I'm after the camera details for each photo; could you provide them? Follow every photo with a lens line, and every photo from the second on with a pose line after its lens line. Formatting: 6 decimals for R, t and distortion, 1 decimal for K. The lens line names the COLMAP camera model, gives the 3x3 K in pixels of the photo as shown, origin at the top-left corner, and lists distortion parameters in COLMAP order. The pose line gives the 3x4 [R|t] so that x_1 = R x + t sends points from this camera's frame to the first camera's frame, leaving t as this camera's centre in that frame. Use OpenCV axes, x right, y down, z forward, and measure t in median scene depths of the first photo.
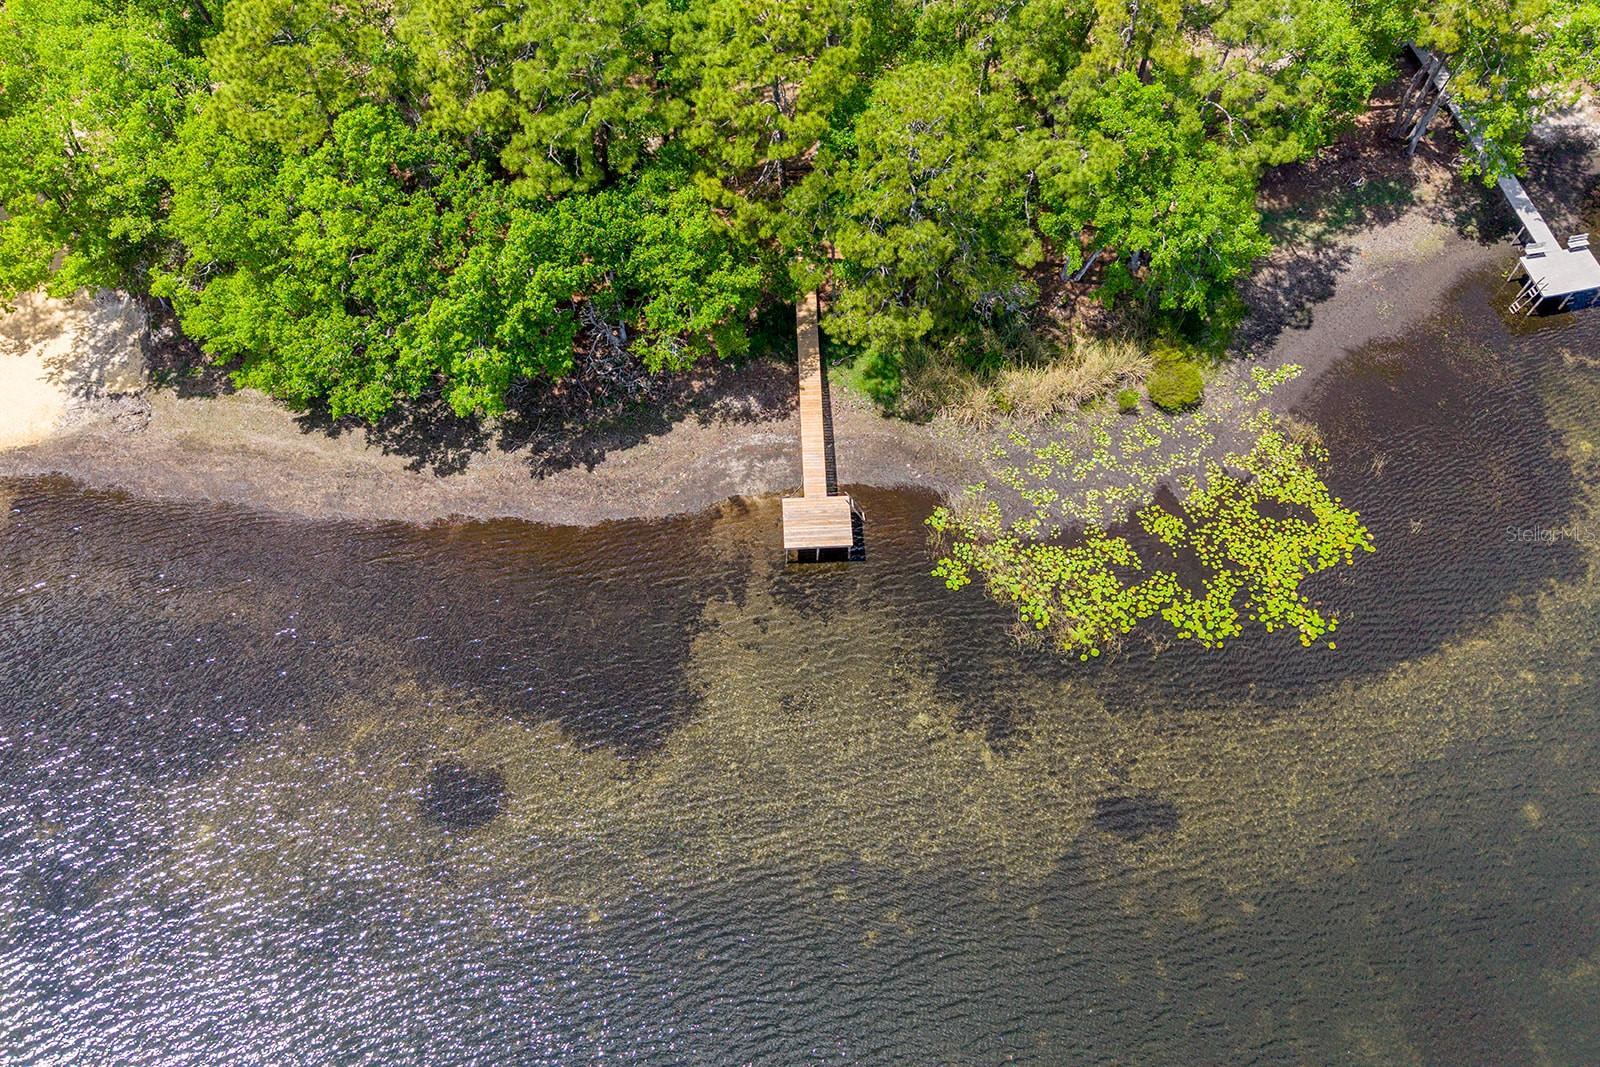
lens RADIAL K [[1333.1, 0, 793.9], [0, 1333.1, 553.0], [0, 0, 1]] dist [0.057599, -0.075627]
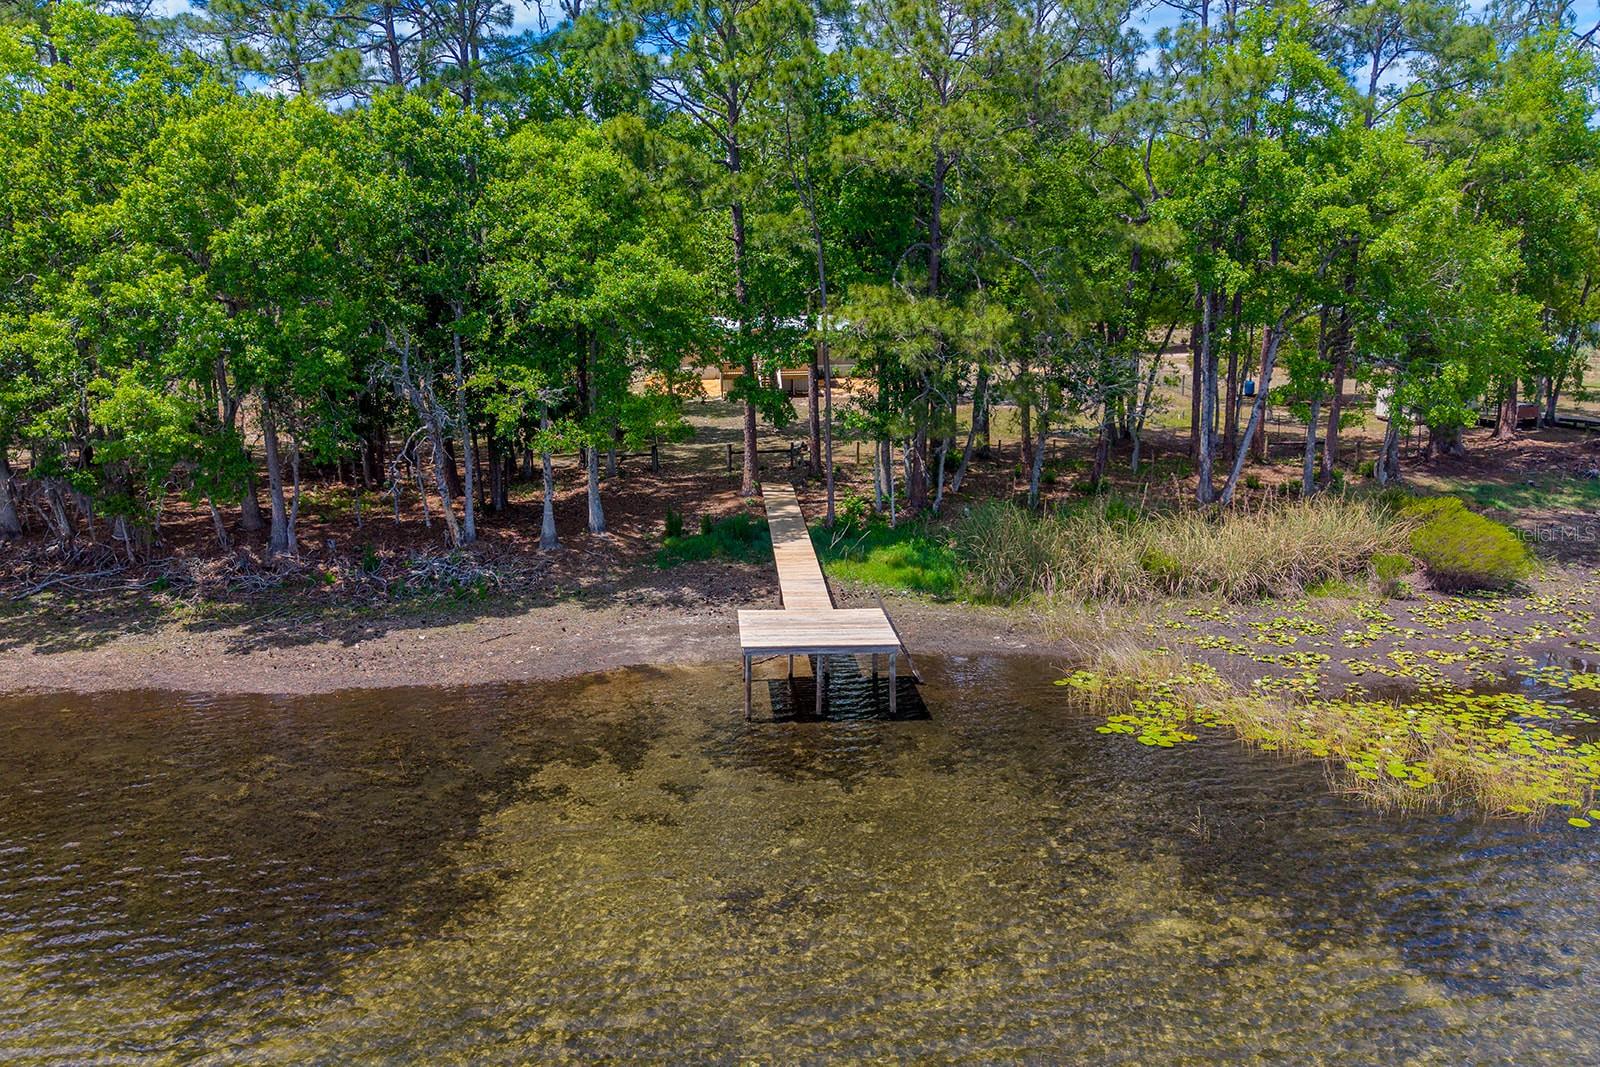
lens RADIAL K [[1279.1, 0, 743.3], [0, 1279.1, 484.8], [0, 0, 1]] dist [0.030692, -0.043233]
pose [[0.999693, -0.017185, -0.017823, 0.001810], [-0.003132, 0.626285, -0.779588, 0.279614], [0.024560, 0.779405, 0.626039, 0.686937]]
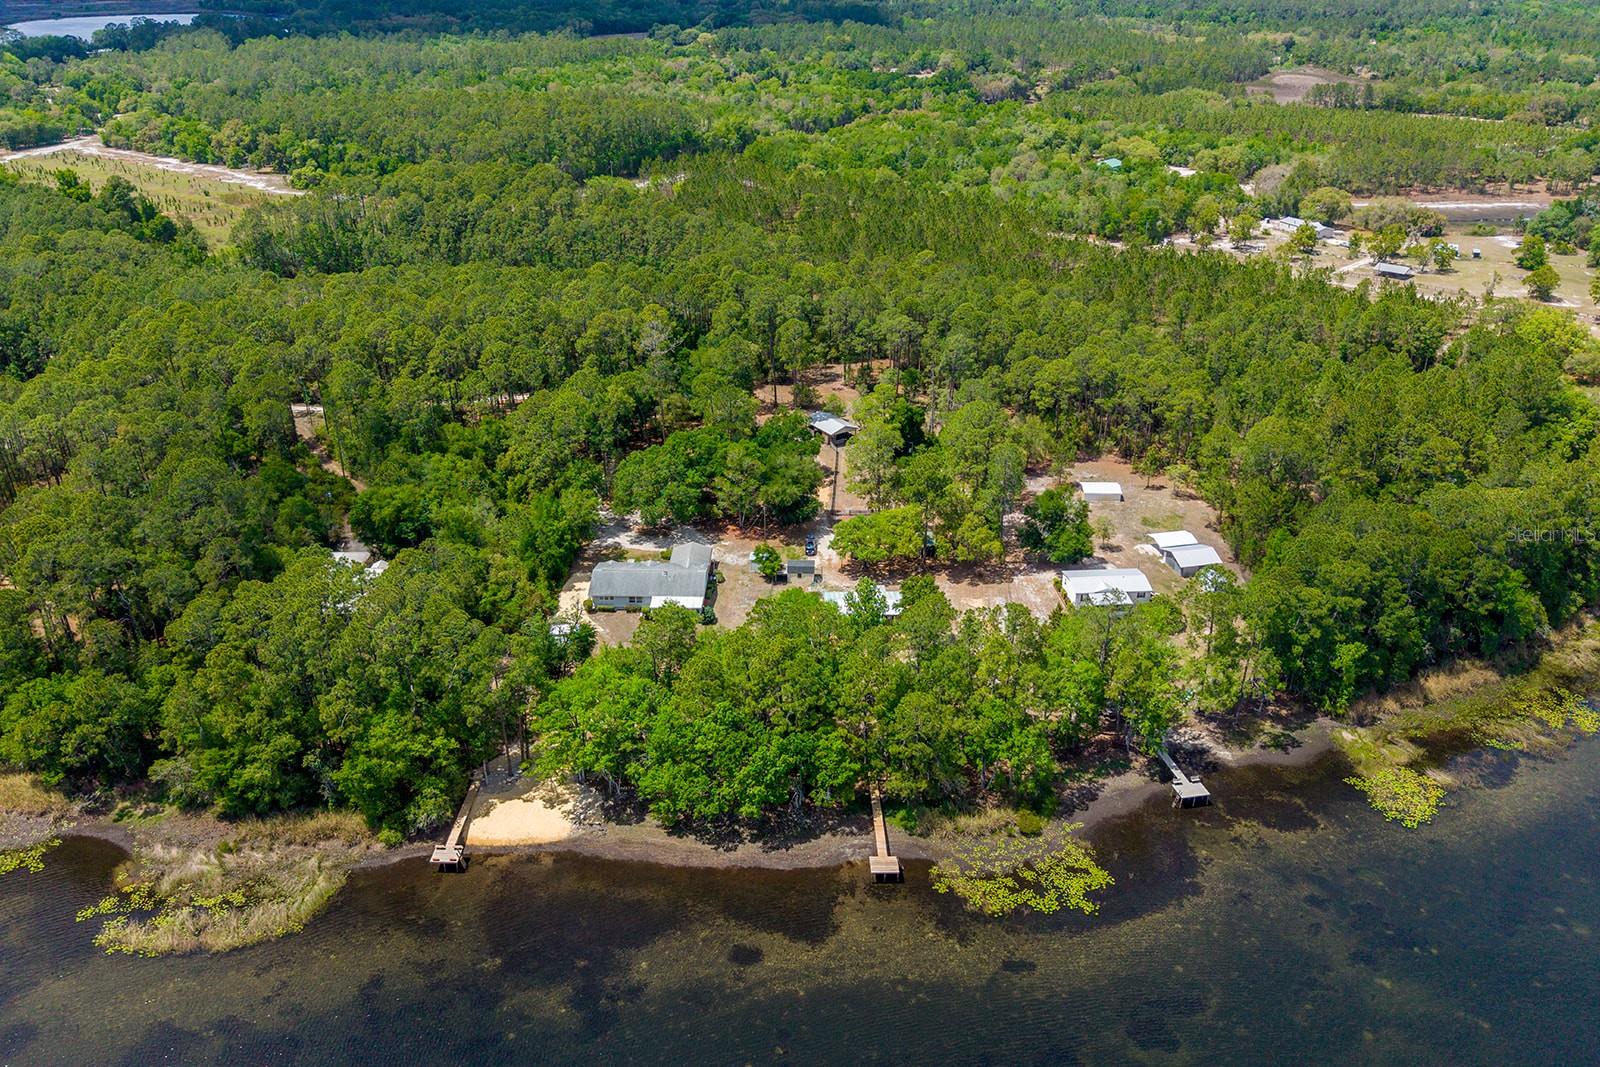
lens RADIAL K [[1279.1, 0, 784.9], [0, 1279.1, 504.5], [0, 0, 1]] dist [0.030692, -0.043233]
pose [[0.999787, 0.009346, -0.018409, -0.126497], [-0.018419, 0.806605, -0.590804, 0.832600], [0.009328, 0.591017, 0.806605, -1.286463]]
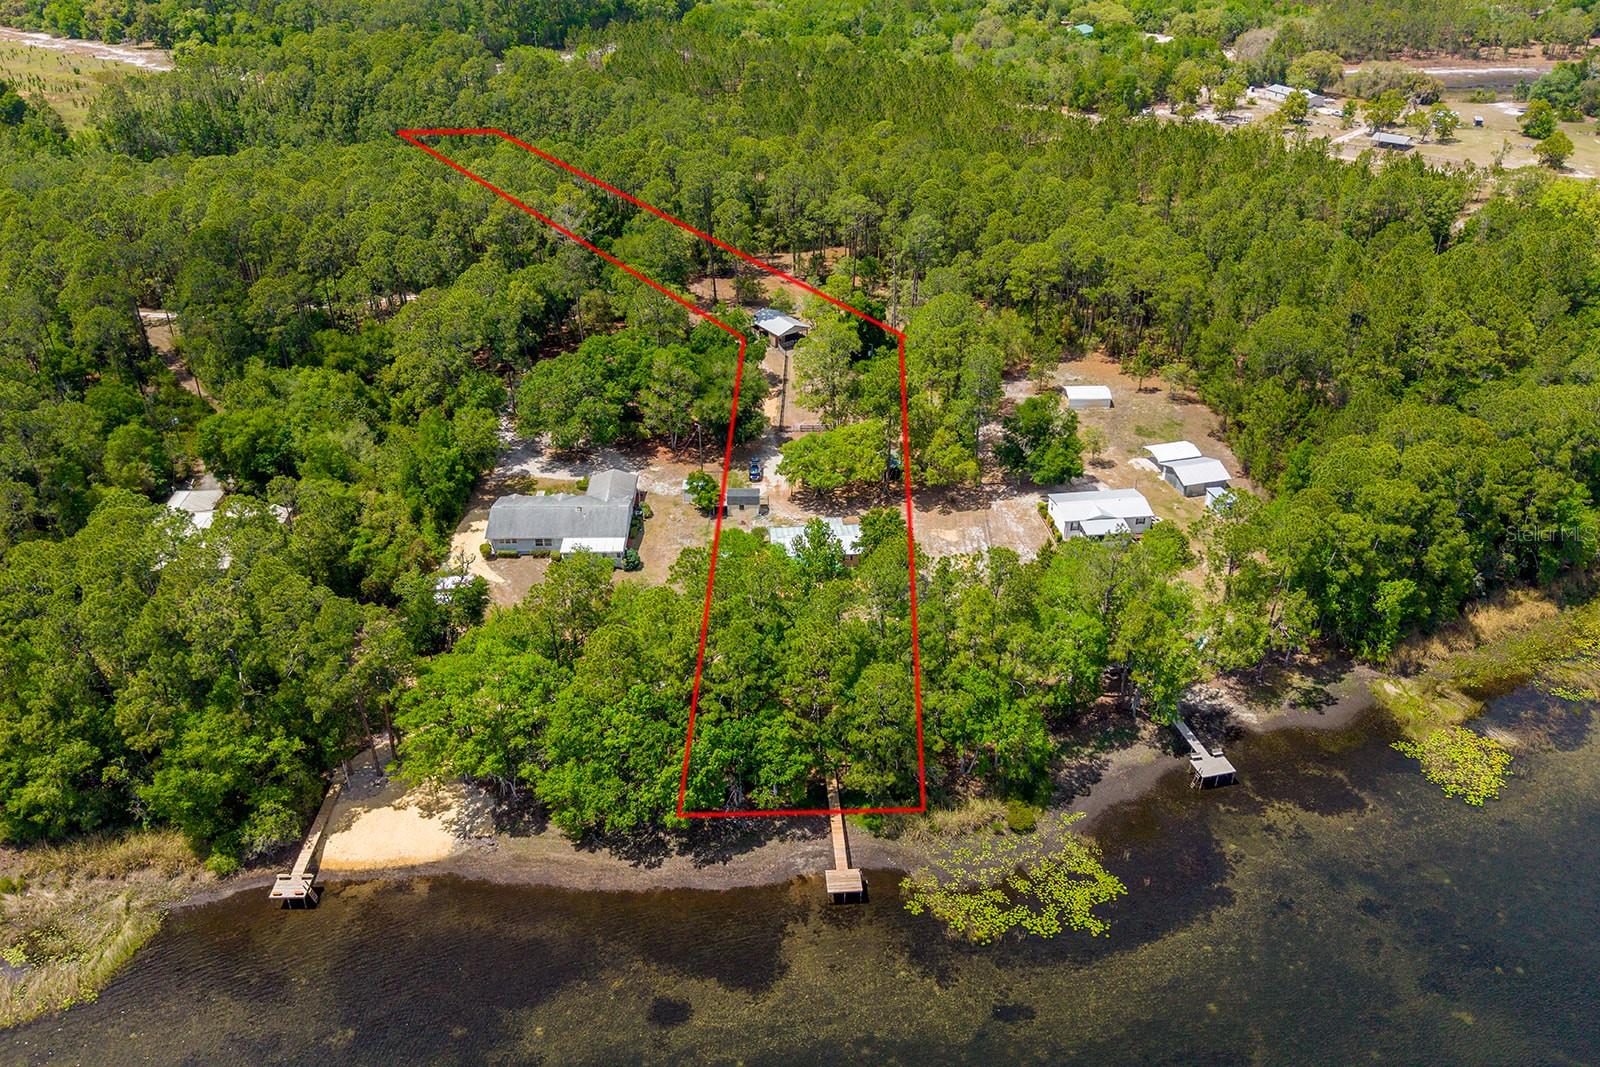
lens RADIAL K [[1279.1, 0, 804.8], [0, 1279.1, 517.3], [0, 0, 1]] dist [0.030692, -0.043233]
pose [[0.999558, -0.013680, 0.026407, -0.081872], [0.025327, 0.856974, -0.514736, 0.486206], [-0.015589, 0.515178, 0.856942, -0.893448]]
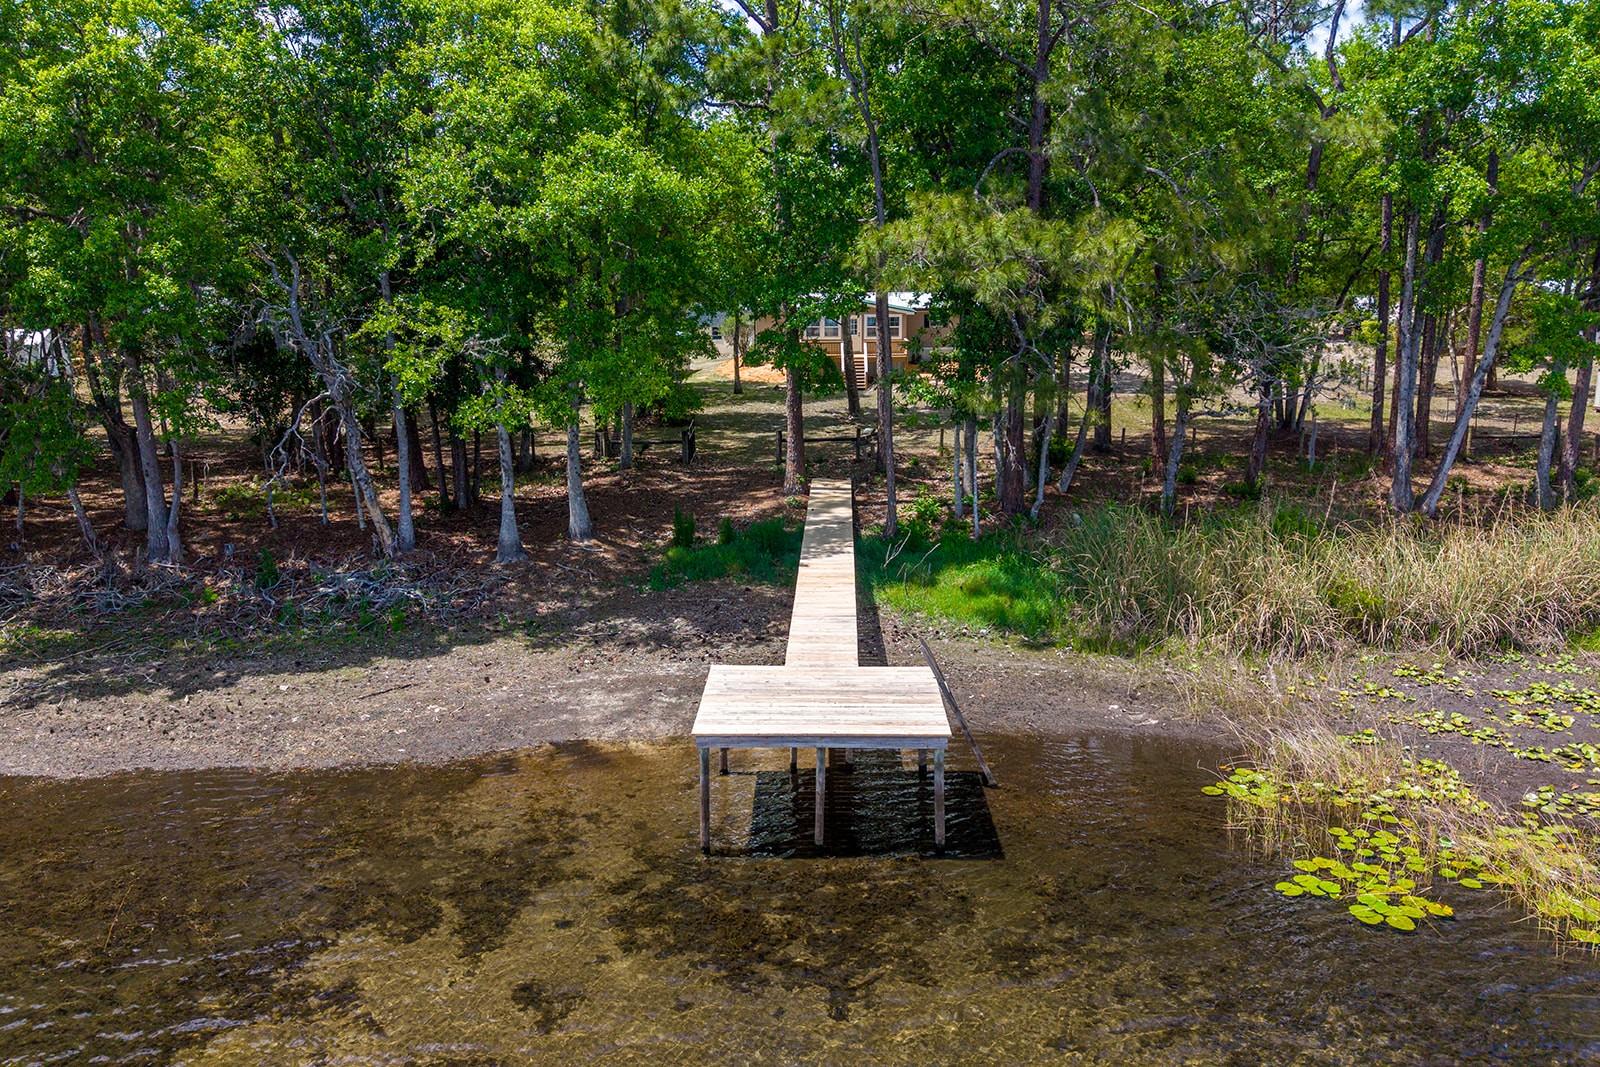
lens RADIAL K [[1279.1, 0, 799.8], [0, 1279.1, 492.6], [0, 0, 1]] dist [0.030692, -0.043233]
pose [[0.997698, -0.003814, -0.067713, 0.031117], [-0.050245, 0.629036, -0.775751, 0.158936], [0.045552, 0.777367, 0.627396, 0.788135]]
